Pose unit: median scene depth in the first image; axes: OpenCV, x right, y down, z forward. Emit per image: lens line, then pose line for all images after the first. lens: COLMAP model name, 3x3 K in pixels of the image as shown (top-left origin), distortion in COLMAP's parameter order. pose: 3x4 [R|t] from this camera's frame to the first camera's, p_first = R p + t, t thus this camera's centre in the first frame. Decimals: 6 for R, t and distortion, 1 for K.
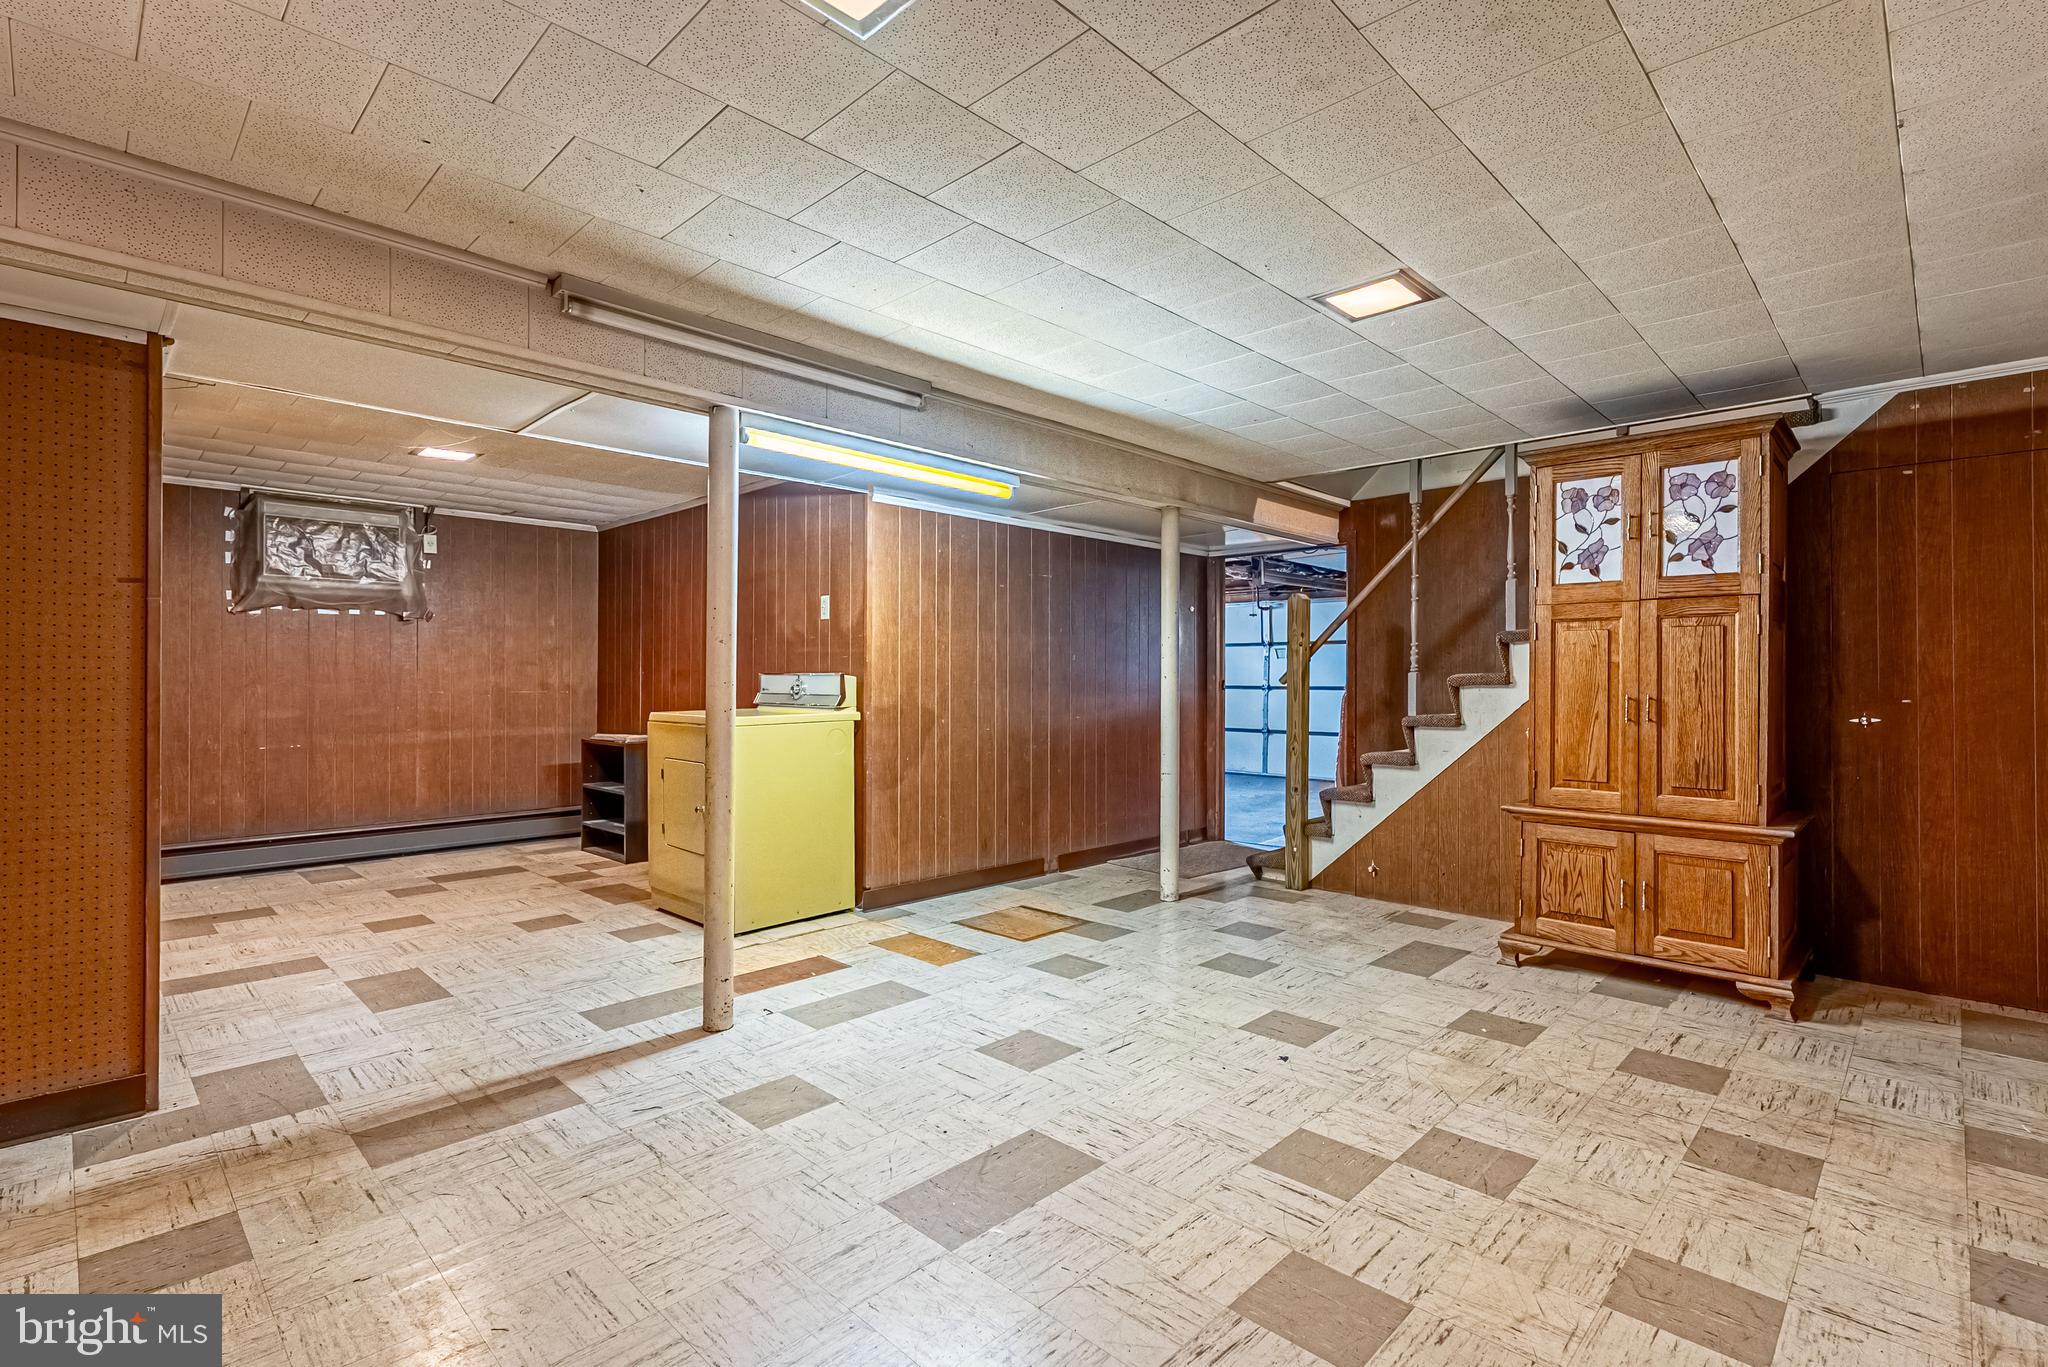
lens RADIAL K [[910.9, 0, 1025.6], [0, 910.9, 668.6], [0, 0, 1]] dist [0.001054, 0.000116]
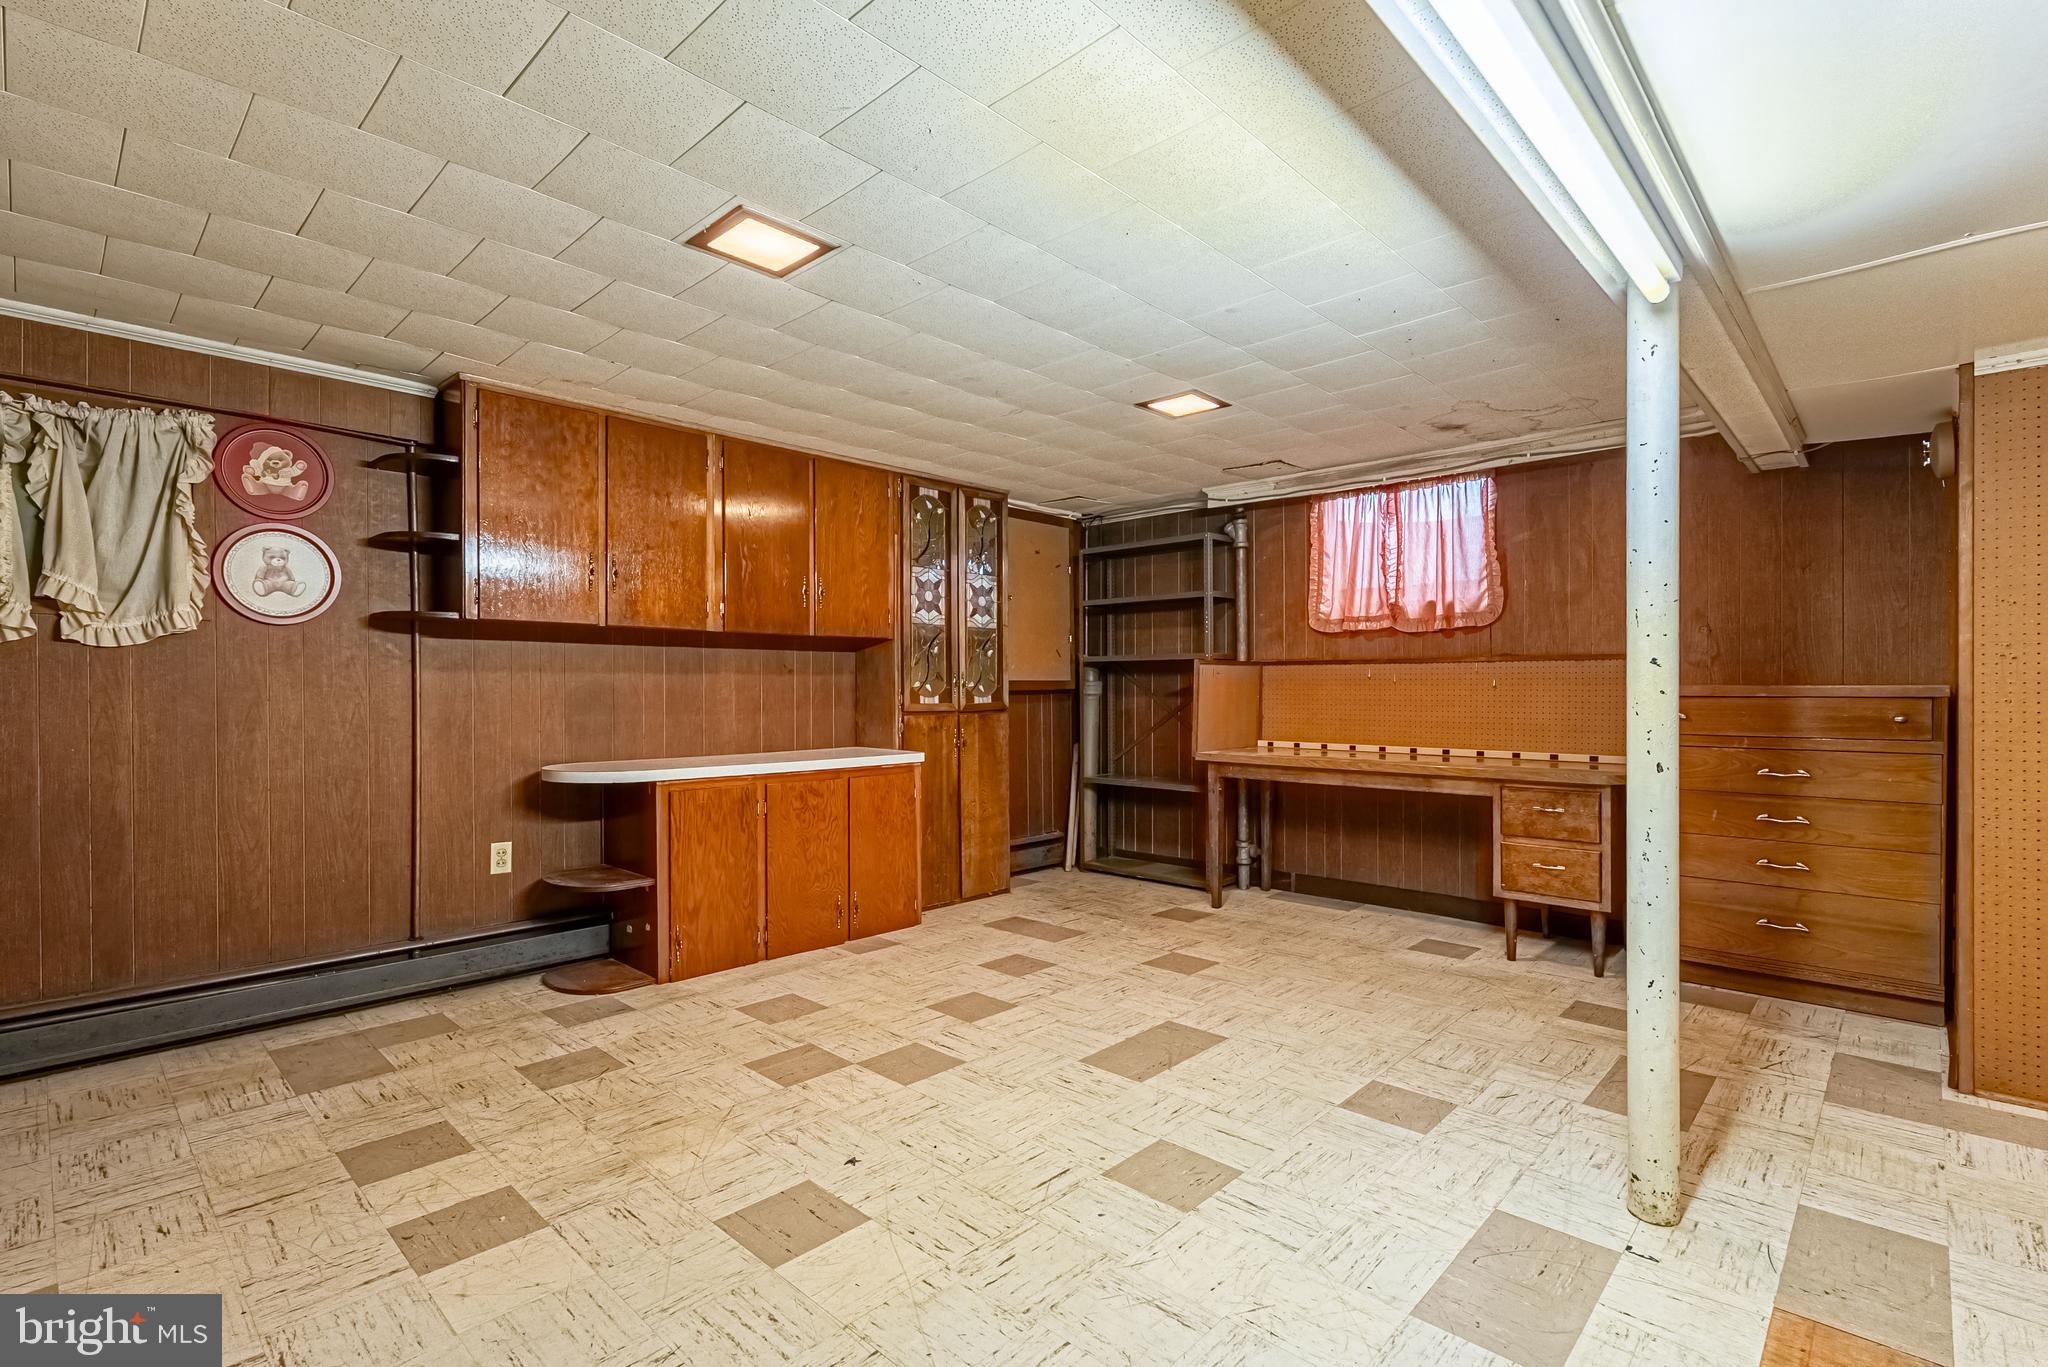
lens RADIAL K [[910.9, 0, 1025.6], [0, 910.9, 668.6], [0, 0, 1]] dist [0.001054, 0.000116]
pose [[-0.999922, -0.000426, -0.012448, 0.163201], [0.000034, 0.999317, -0.036955, 0.025476], [0.012455, -0.036952, -0.999239, 2.118274]]
